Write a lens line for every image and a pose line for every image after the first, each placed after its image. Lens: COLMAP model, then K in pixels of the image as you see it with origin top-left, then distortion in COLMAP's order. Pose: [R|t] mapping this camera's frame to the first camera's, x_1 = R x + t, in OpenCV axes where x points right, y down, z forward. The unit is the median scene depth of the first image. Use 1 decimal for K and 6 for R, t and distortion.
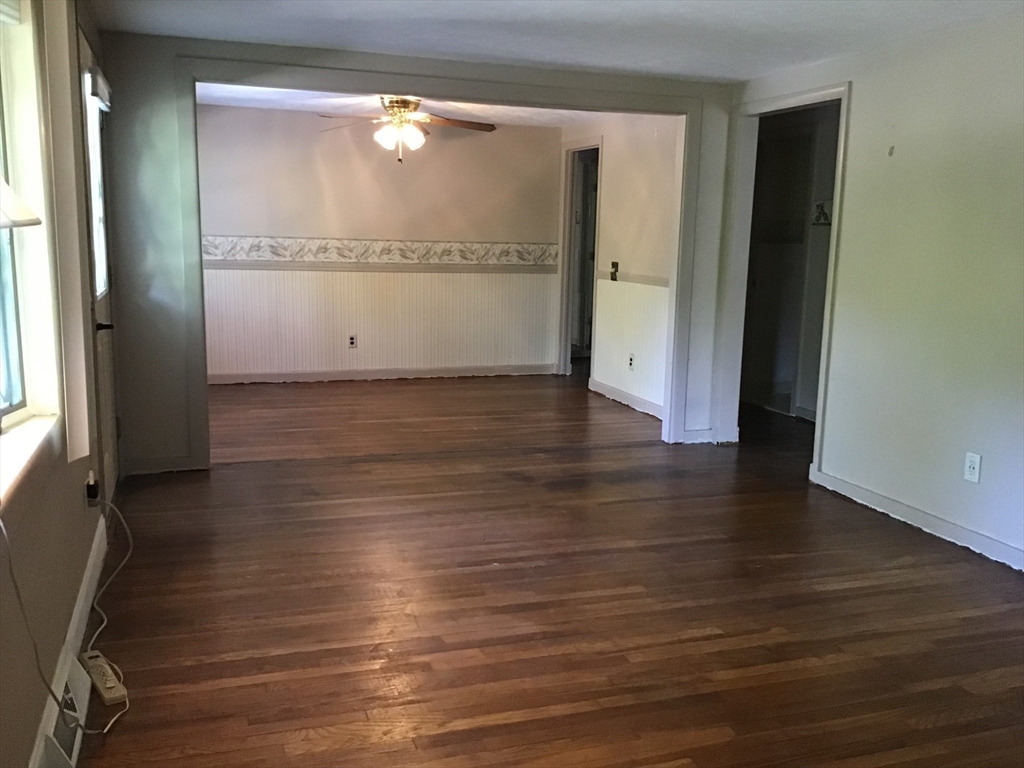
lens RADIAL K [[921.1, 0, 510.2], [0, 921.1, 381.2], [0, 0, 1]] dist [-0.016291, -0.004885]
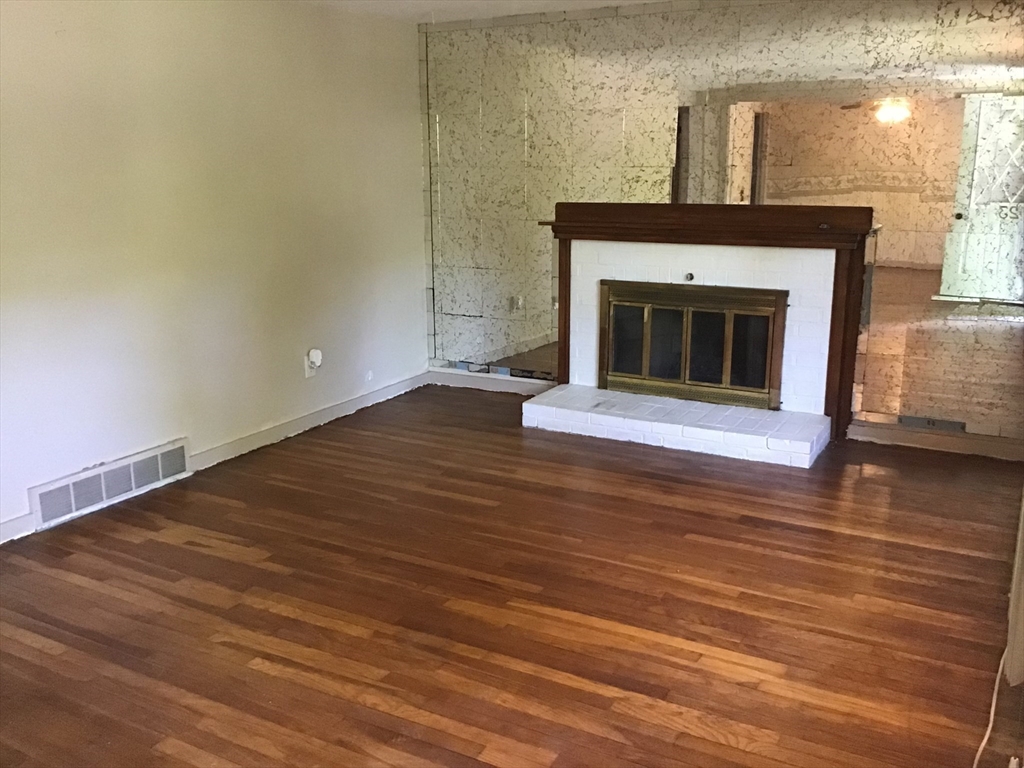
lens RADIAL K [[921.1, 0, 512.3], [0, 921.1, 384.7], [0, 0, 1]] dist [-0.016291, -0.004885]
pose [[-0.674272, -0.192057, 0.713071, -0.618391], [0.111895, 0.927871, 0.355718, -0.311909], [-0.729956, 0.319640, -0.604147, 1.517528]]
